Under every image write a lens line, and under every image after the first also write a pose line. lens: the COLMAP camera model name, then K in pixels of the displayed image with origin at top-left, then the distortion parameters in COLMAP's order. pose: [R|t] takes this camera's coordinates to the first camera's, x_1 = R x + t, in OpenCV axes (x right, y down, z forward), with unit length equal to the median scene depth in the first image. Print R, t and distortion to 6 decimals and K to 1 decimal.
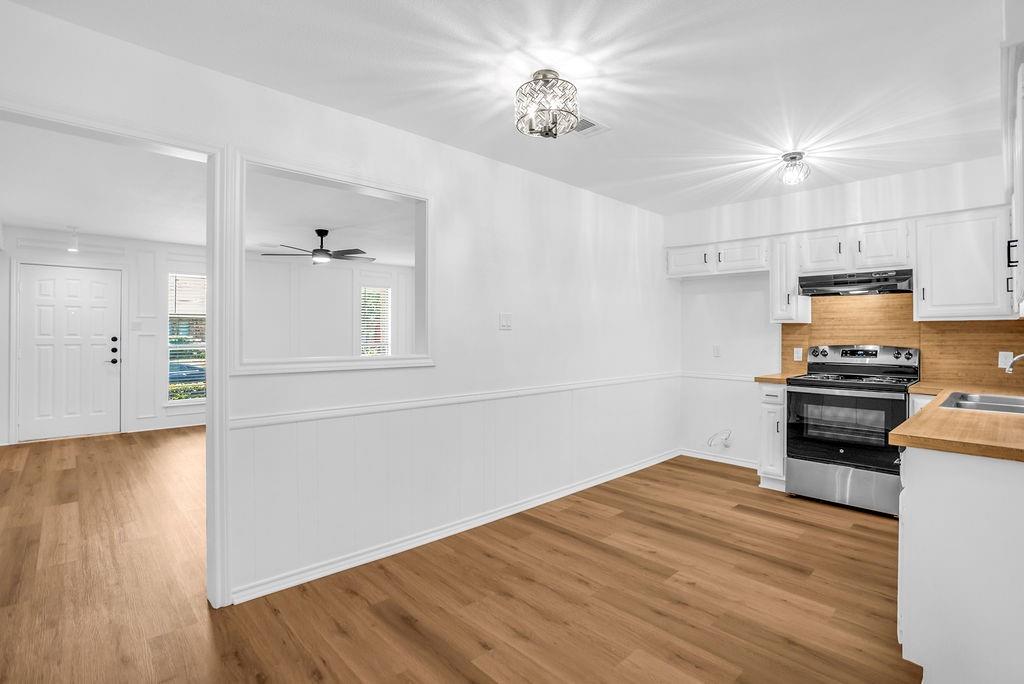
lens RADIAL K [[488.0, 0, 511.0], [0, 488.0, 332.0], [0, 0, 1]] dist [-0.065065, 0.026003]
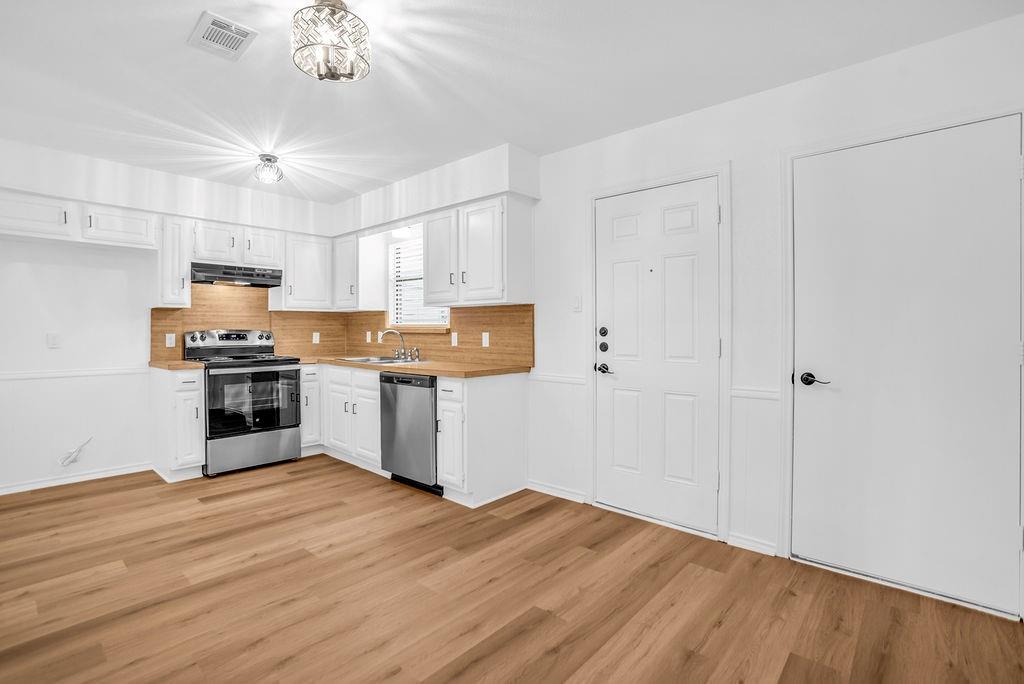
lens RADIAL K [[477.3, 0, 510.2], [0, 477.3, 330.0], [0, 0, 1]] dist [-0.060976, 0.023948]
pose [[-0.087711, -0.004695, 0.996135, -0.505778], [-0.003210, 0.999985, 0.004430, 0.023781], [-0.996141, -0.002809, -0.087725, 0.491046]]
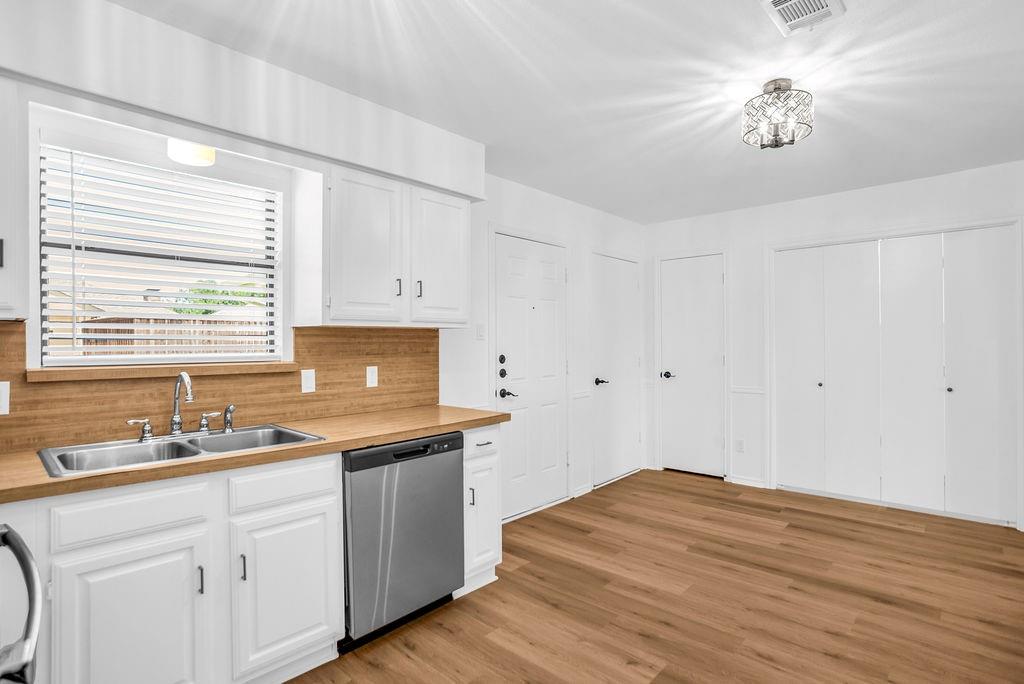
lens RADIAL K [[507.9, 0, 514.3], [0, 507.9, 338.2], [0, 0, 1]] dist [-0.070023, 0.031624]
pose [[-0.997491, 0.002116, -0.070763, 0.448423], [0.002899, 0.999936, -0.010965, -0.001057], [0.070735, -0.011143, -0.997433, 1.287911]]
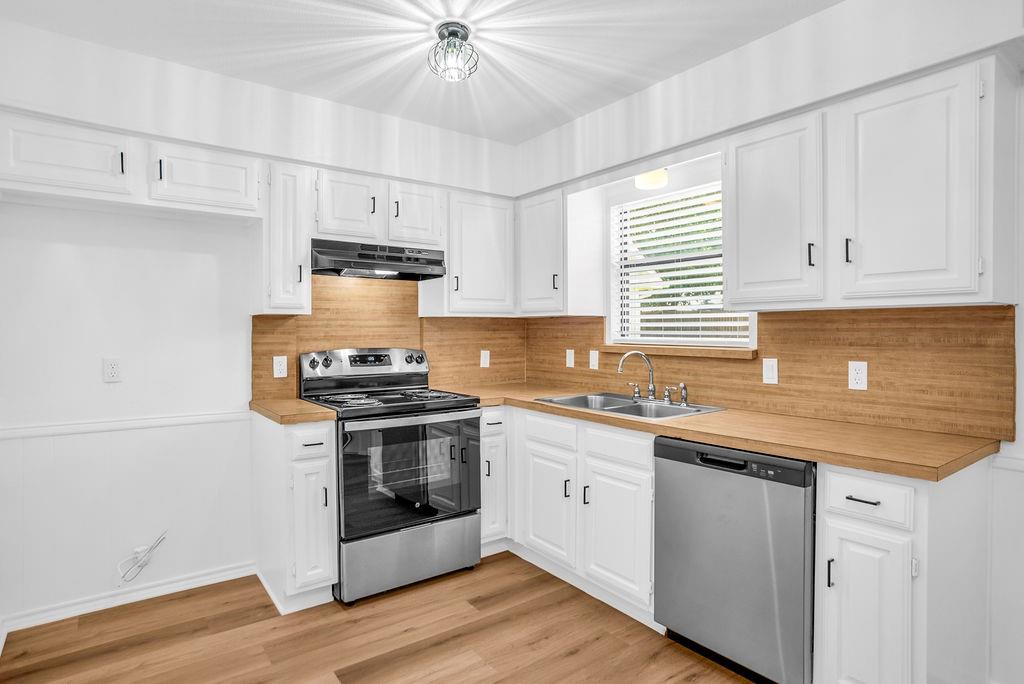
lens RADIAL K [[551.7, 0, 511.8], [0, 551.7, 336.4], [0, 0, 1]] dist [-0.035811, 0.001057]
pose [[0.114076, -0.013006, 0.993387, -0.068829], [-0.003089, 0.999905, 0.013447, -0.002153], [-0.993467, -0.004602, 0.114025, 0.785982]]
